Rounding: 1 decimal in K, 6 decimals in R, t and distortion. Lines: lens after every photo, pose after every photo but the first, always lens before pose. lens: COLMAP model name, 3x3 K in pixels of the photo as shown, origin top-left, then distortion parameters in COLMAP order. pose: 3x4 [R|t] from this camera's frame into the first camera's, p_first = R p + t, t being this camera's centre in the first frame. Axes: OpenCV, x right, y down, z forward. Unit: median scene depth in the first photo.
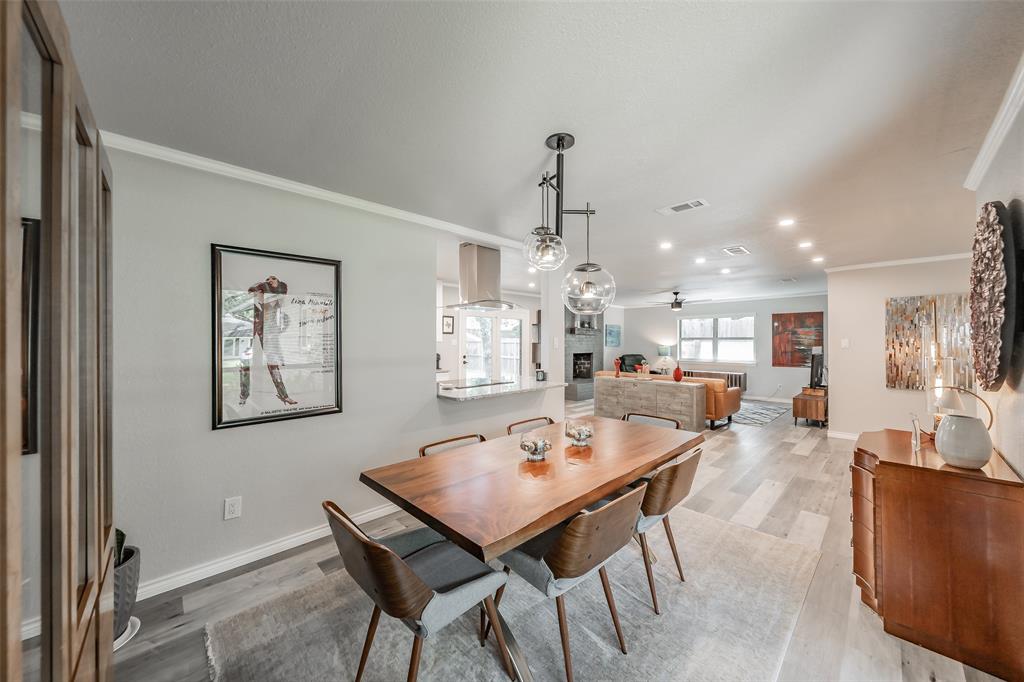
lens RADIAL K [[369.3, 0, 511.9], [0, 369.3, 336.9], [0, 0, 1]] dist [-0.001506, 0.000828]
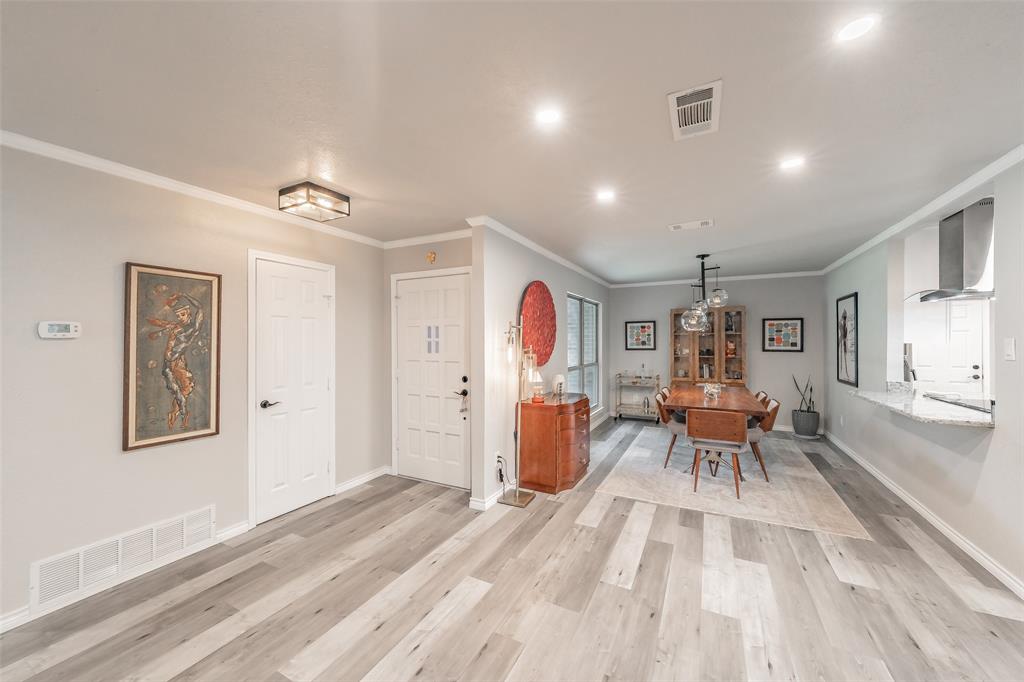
lens RADIAL K [[394.4, 0, 515.5], [0, 394.4, 339.5], [0, 0, 1]] dist [0.000710, 0.001489]
pose [[-0.944444, -0.001298, -0.328671, 0.464858], [0.002595, 0.999932, -0.011406, 0.004854], [0.328663, -0.011625, -0.944376, 0.668131]]
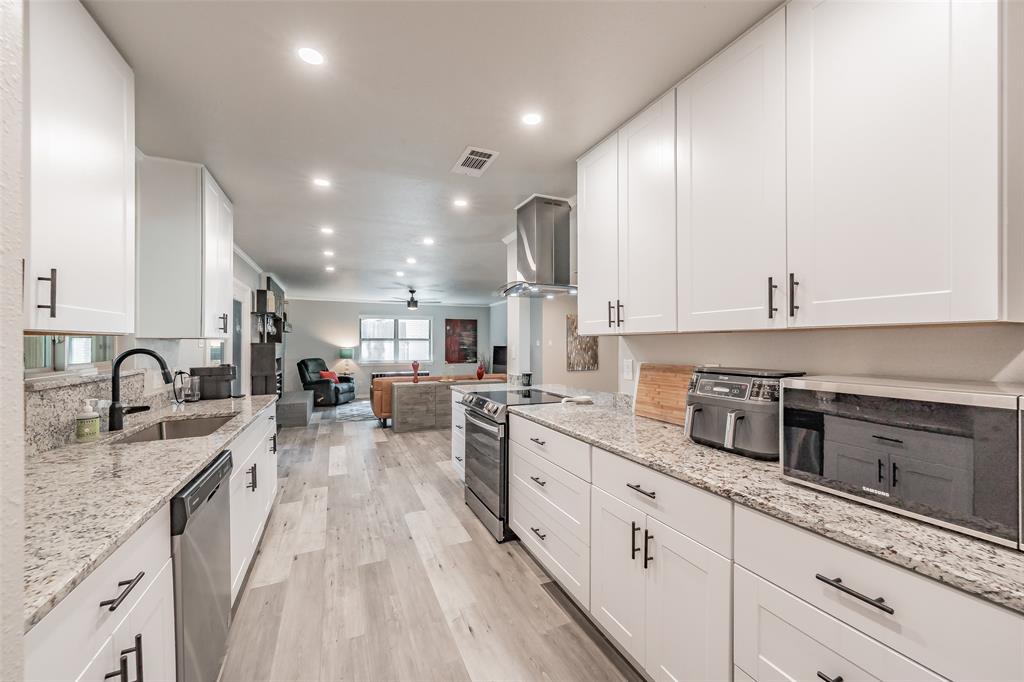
lens RADIAL K [[394.4, 0, 518.1], [0, 394.4, 343.6], [0, 0, 1]] dist [0.000710, 0.001489]
pose [[0.337066, 0.000897, 0.941481, -0.402646], [-0.009806, 0.999949, 0.002558, 0.010689], [-0.941430, -0.010094, 0.337057, 0.365511]]
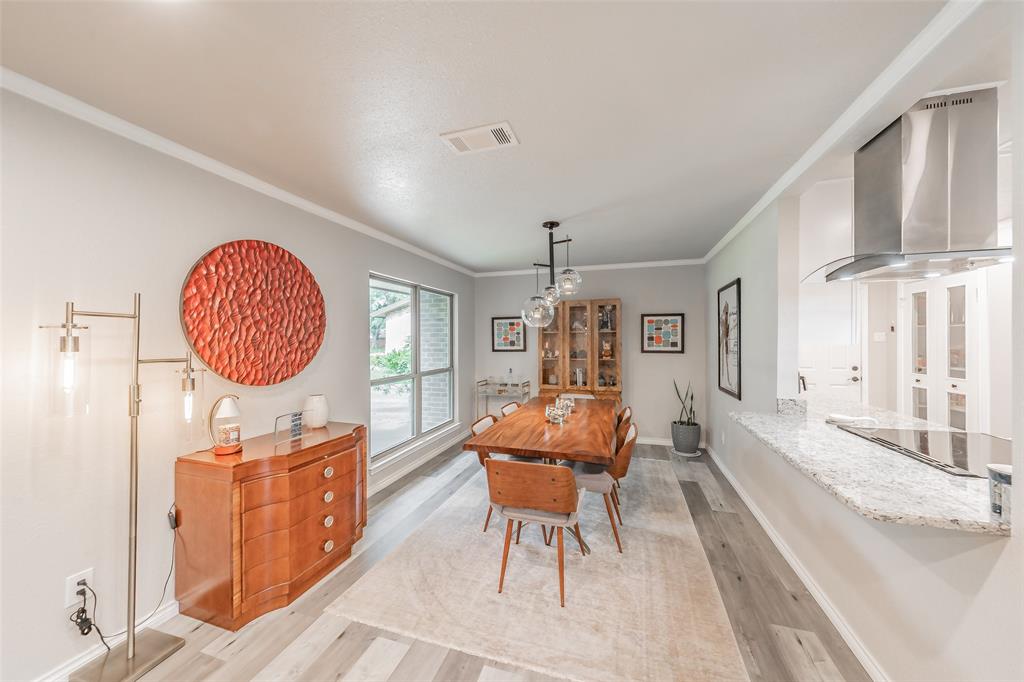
lens RADIAL K [[369.3, 0, 508.8], [0, 369.3, 340.1], [0, 0, 1]] dist [-0.001506, 0.000828]
pose [[-0.882851, 0.002872, -0.469645, 0.245712], [0.006661, 0.999957, -0.006405, 0.002219], [0.469606, -0.008783, -0.882832, 0.541922]]
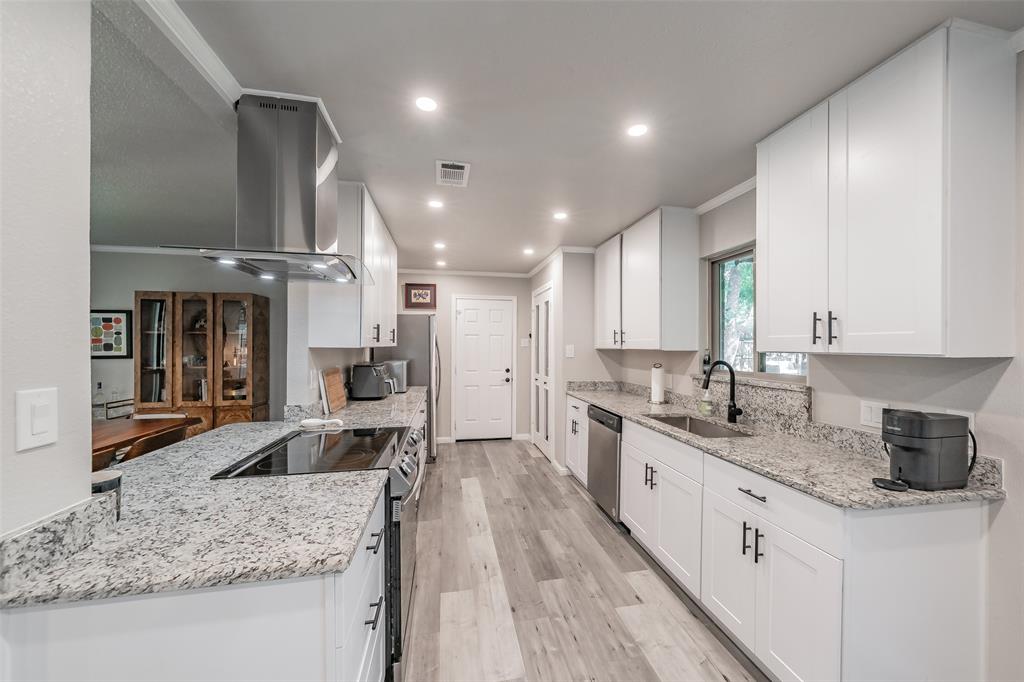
lens RADIAL K [[394.4, 0, 530.1], [0, 394.4, 347.9], [0, 0, 1]] dist [0.000710, 0.001489]
pose [[-0.536952, 0.002108, -0.843610, 0.067170], [0.002654, 0.999996, 0.000809, 0.006172], [0.843609, -0.001804, -0.536955, 0.692279]]
